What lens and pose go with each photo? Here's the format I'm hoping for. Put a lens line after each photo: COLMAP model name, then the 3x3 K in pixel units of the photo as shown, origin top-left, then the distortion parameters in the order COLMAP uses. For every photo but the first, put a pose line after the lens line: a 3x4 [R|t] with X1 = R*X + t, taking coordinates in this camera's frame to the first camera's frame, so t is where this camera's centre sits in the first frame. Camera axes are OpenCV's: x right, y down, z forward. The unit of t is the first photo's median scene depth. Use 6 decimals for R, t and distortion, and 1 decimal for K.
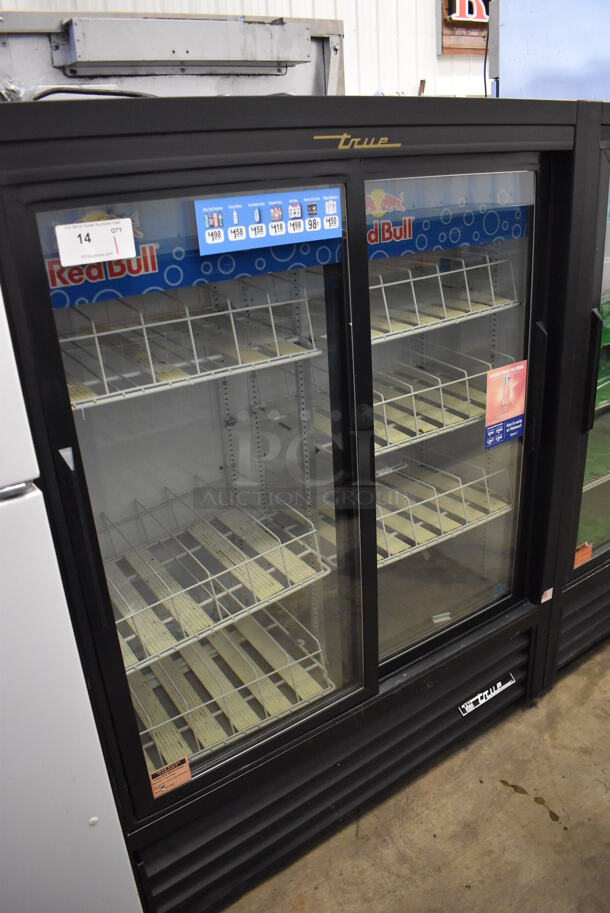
lens RADIAL K [[709.1, 0, 305.0], [0, 709.1, 456.5], [0, 0, 1]] dist [-0.129786, 0.068113]
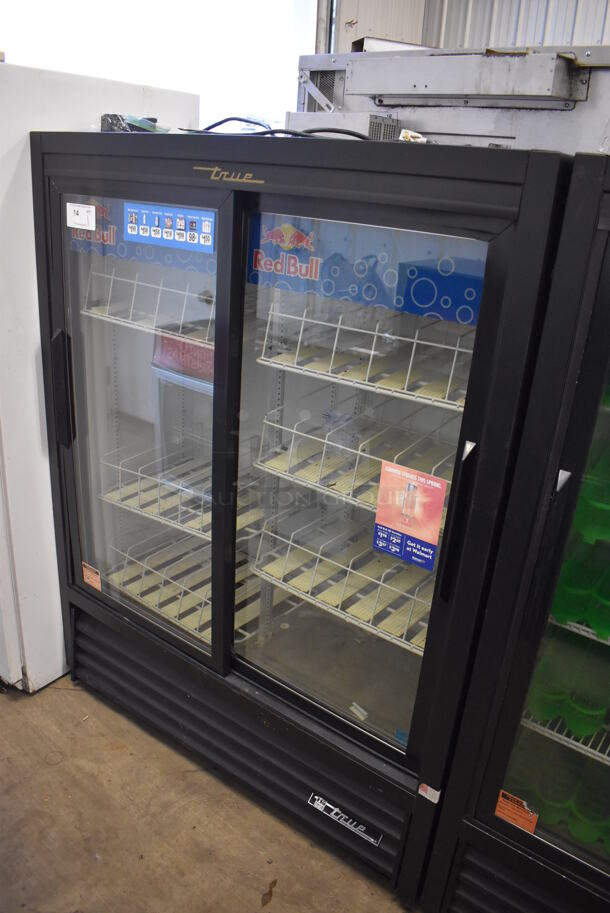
lens RADIAL K [[709.1, 0, 305.0], [0, 709.1, 456.5], [0, 0, 1]] dist [-0.129786, 0.068113]
pose [[0.323370, 0.436052, -0.839816, 0.958982], [-0.444703, 0.853417, 0.271881, -0.320205], [0.835267, 0.285550, 0.469883, 0.526382]]
